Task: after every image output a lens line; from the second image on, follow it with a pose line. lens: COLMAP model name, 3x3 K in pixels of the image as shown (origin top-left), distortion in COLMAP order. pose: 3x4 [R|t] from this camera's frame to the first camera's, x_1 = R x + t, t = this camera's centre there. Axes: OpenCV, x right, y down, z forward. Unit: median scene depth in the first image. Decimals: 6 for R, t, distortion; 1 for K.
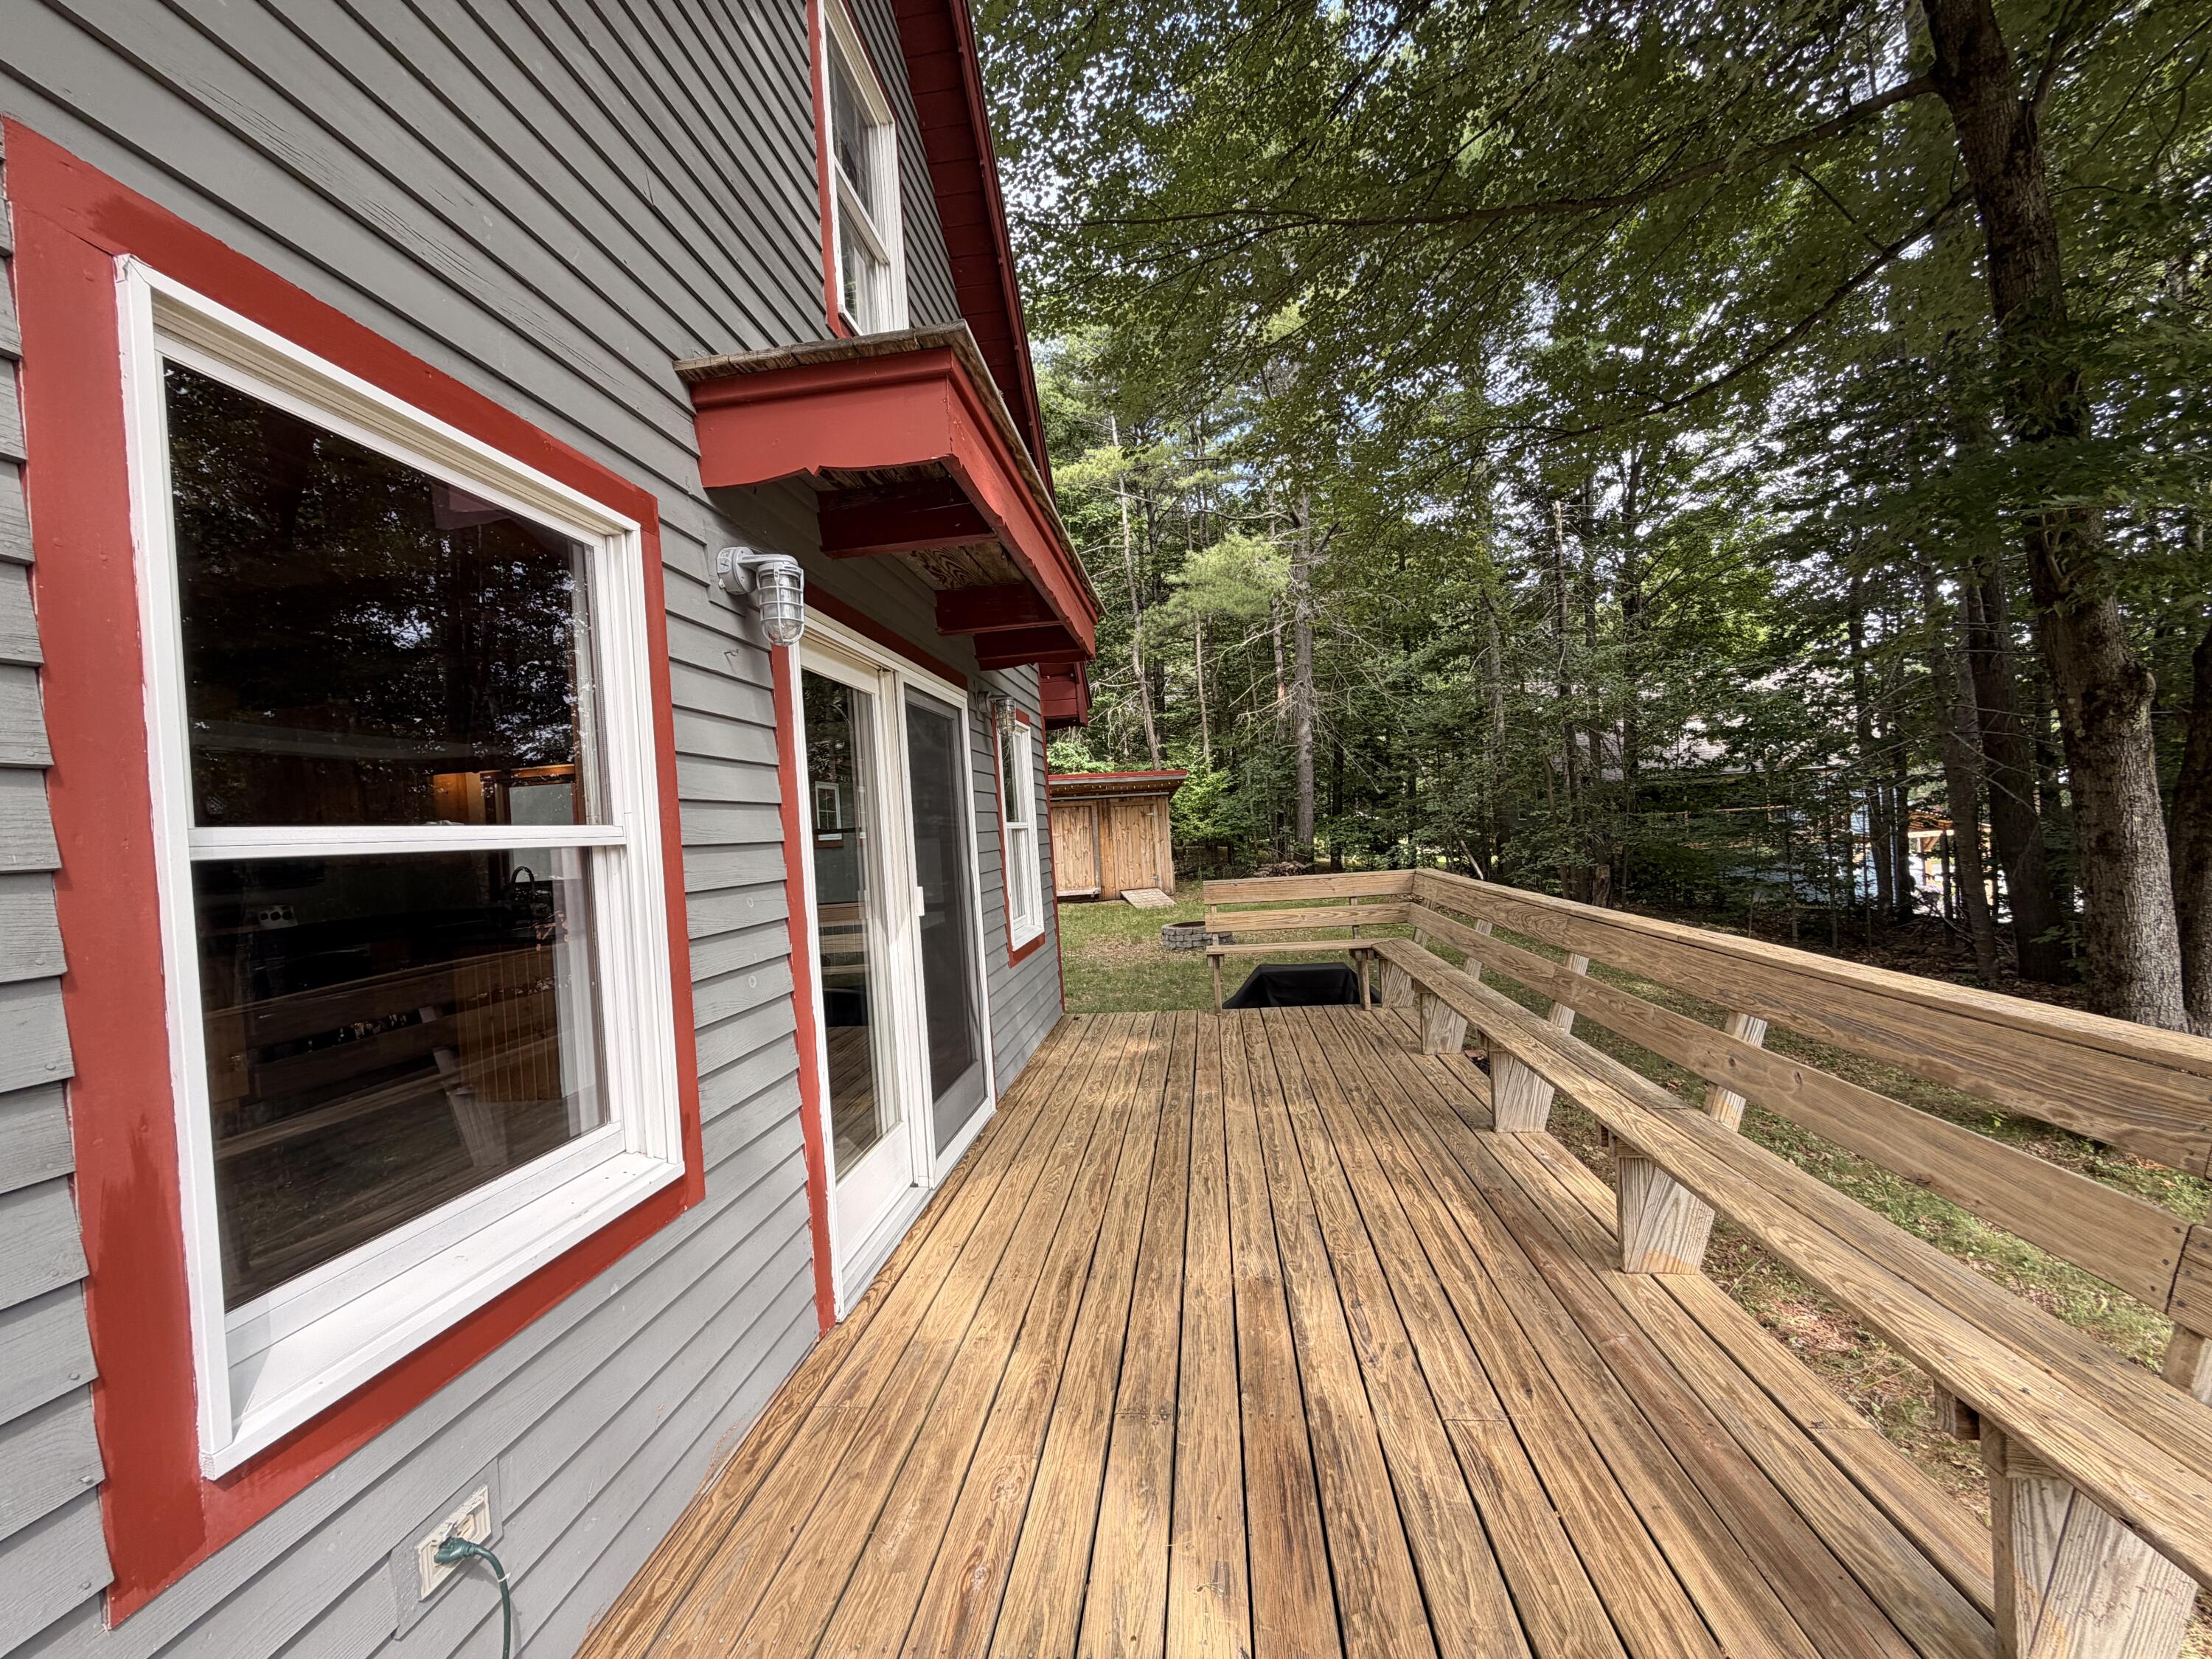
lens RADIAL K [[877.8, 0, 1099.7], [0, 877.8, 829.4], [0, 0, 1]] dist [-0.000566, 0.001095]
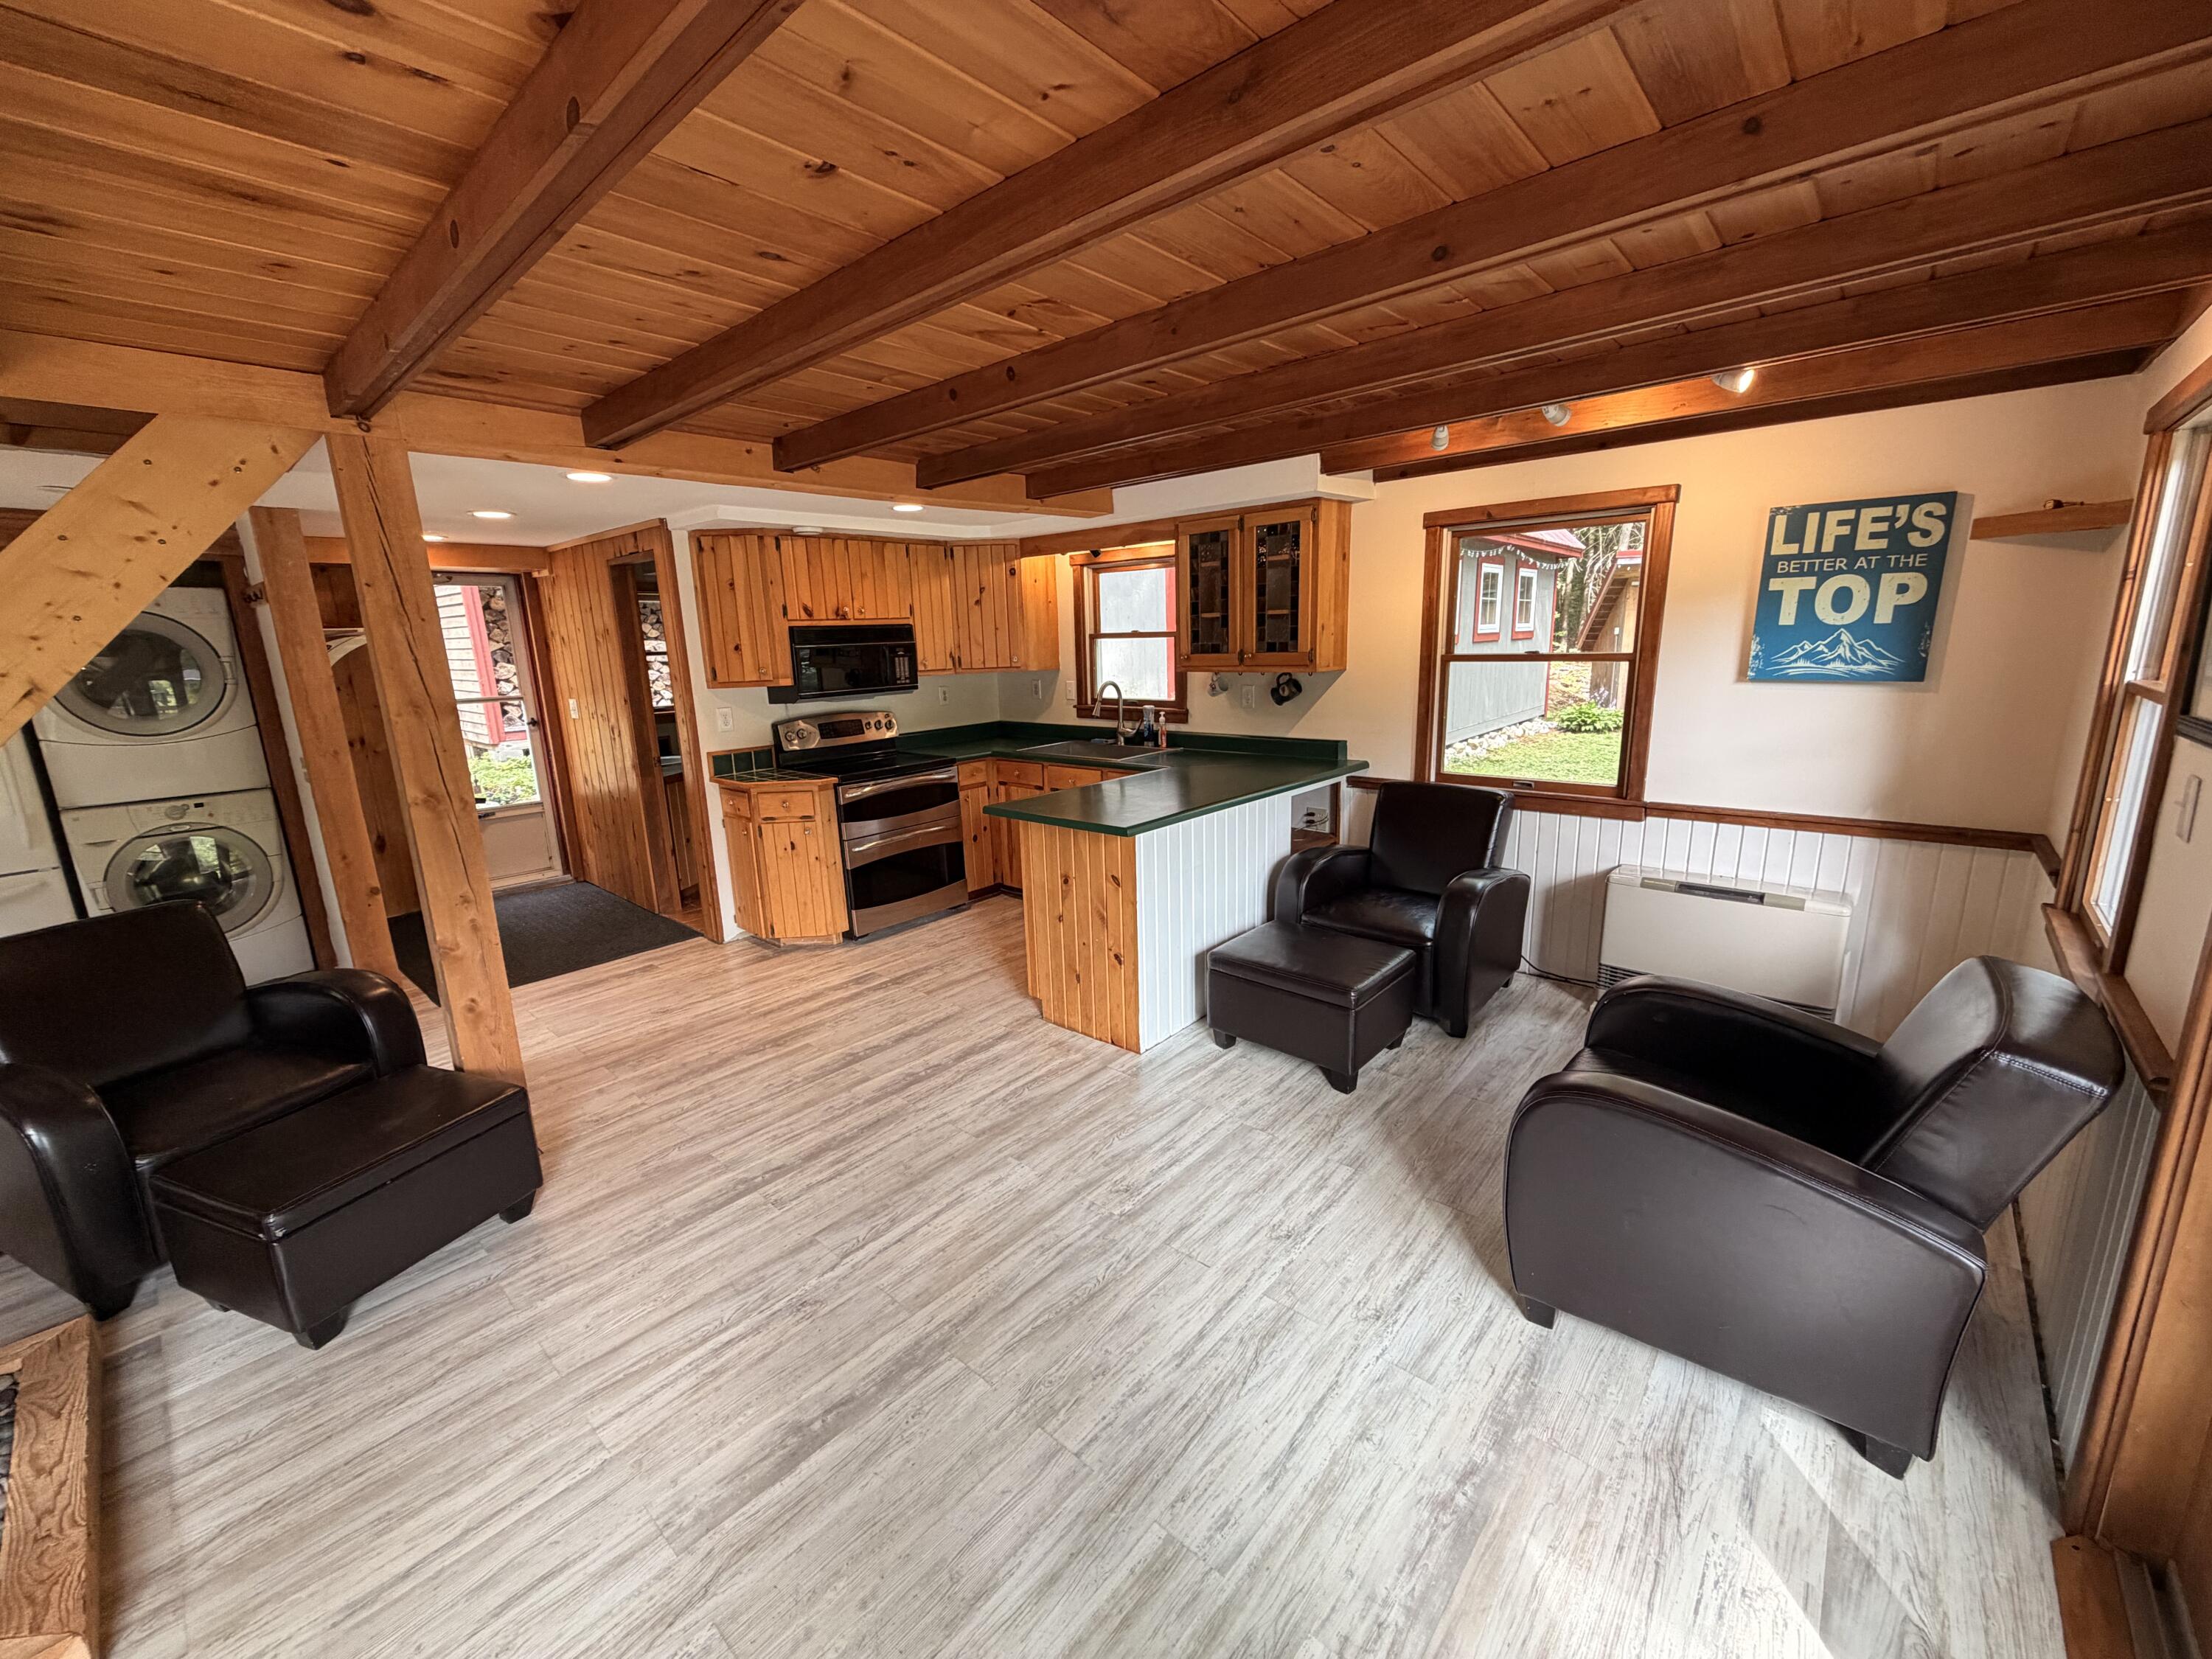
lens RADIAL K [[877.8, 0, 1094.6], [0, 877.8, 826.9], [0, 0, 1]] dist [-0.000566, 0.001095]
pose [[0.819358, 0.161297, -0.550124, -0.069714], [-0.021395, 0.967538, 0.251818, -0.008946], [0.572883, -0.194559, 0.796211, 0.110840]]
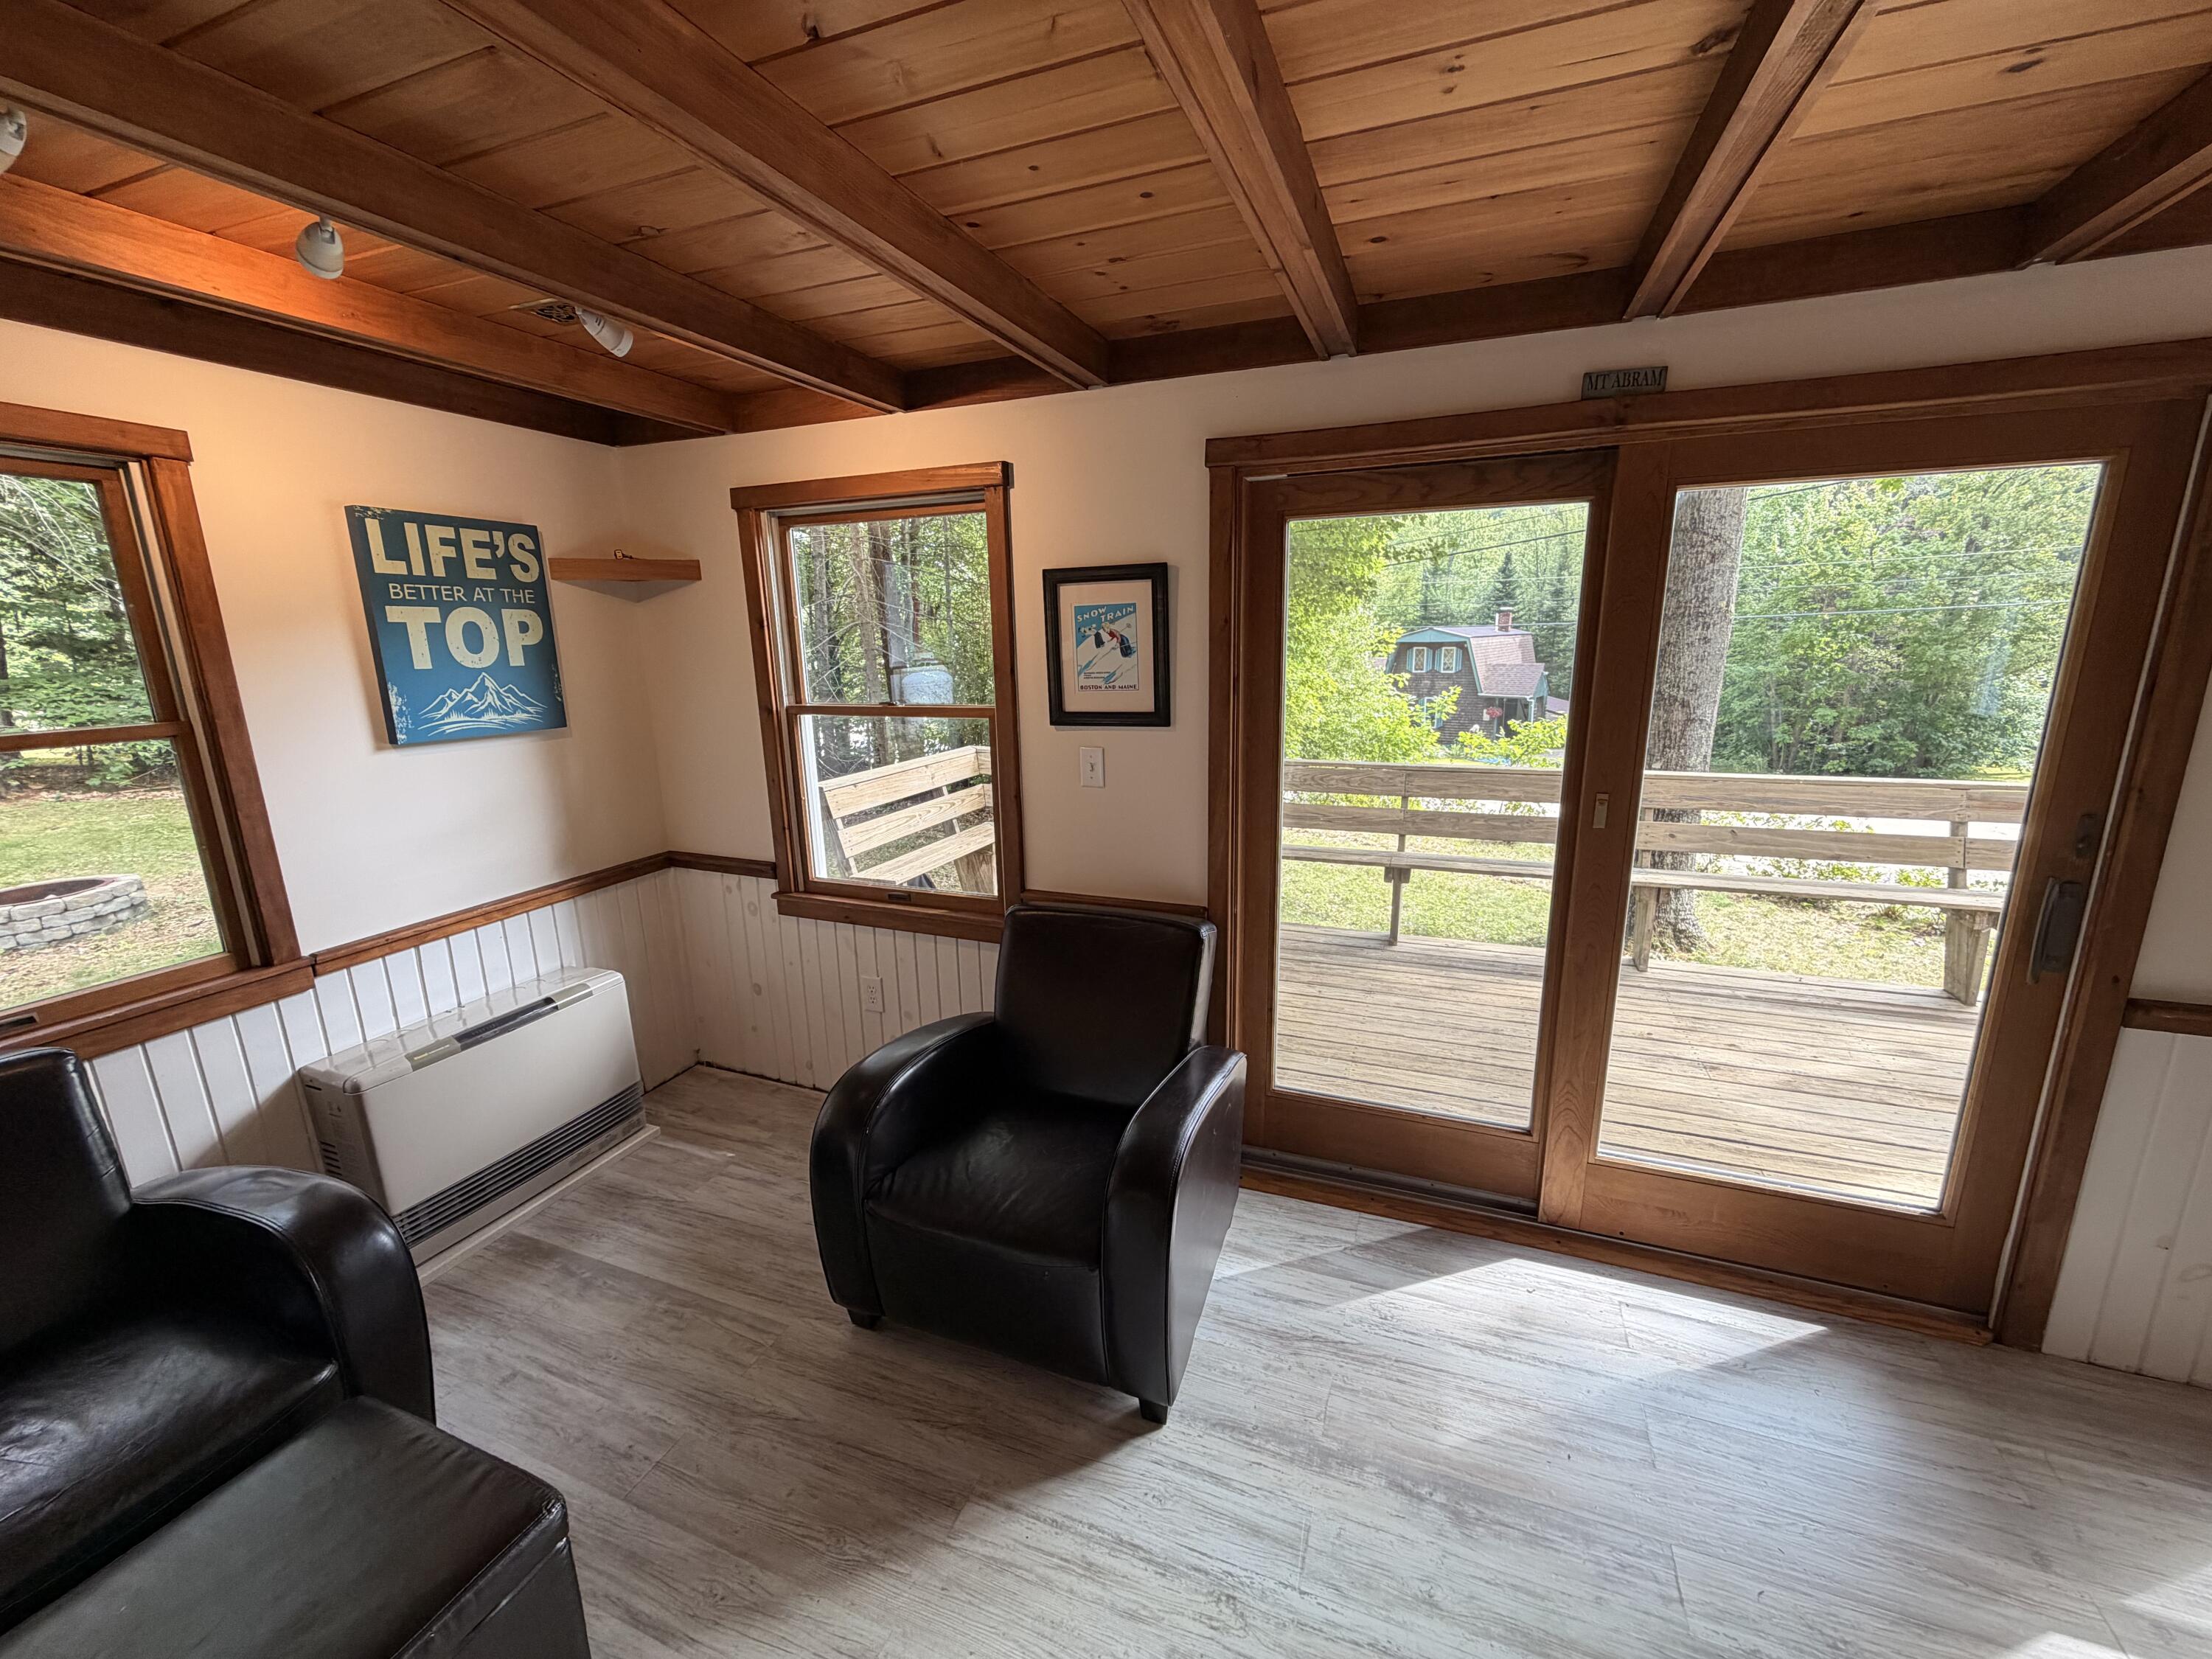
lens RADIAL K [[877.8, 0, 1105.1], [0, 877.8, 828.4], [0, 0, 1]] dist [-0.000566, 0.001095]
pose [[0.255693, -0.152763, 0.954612, -0.386384], [0.004363, 0.987609, 0.156875, 0.010002], [-0.966748, -0.035947, 0.253191, 0.427282]]
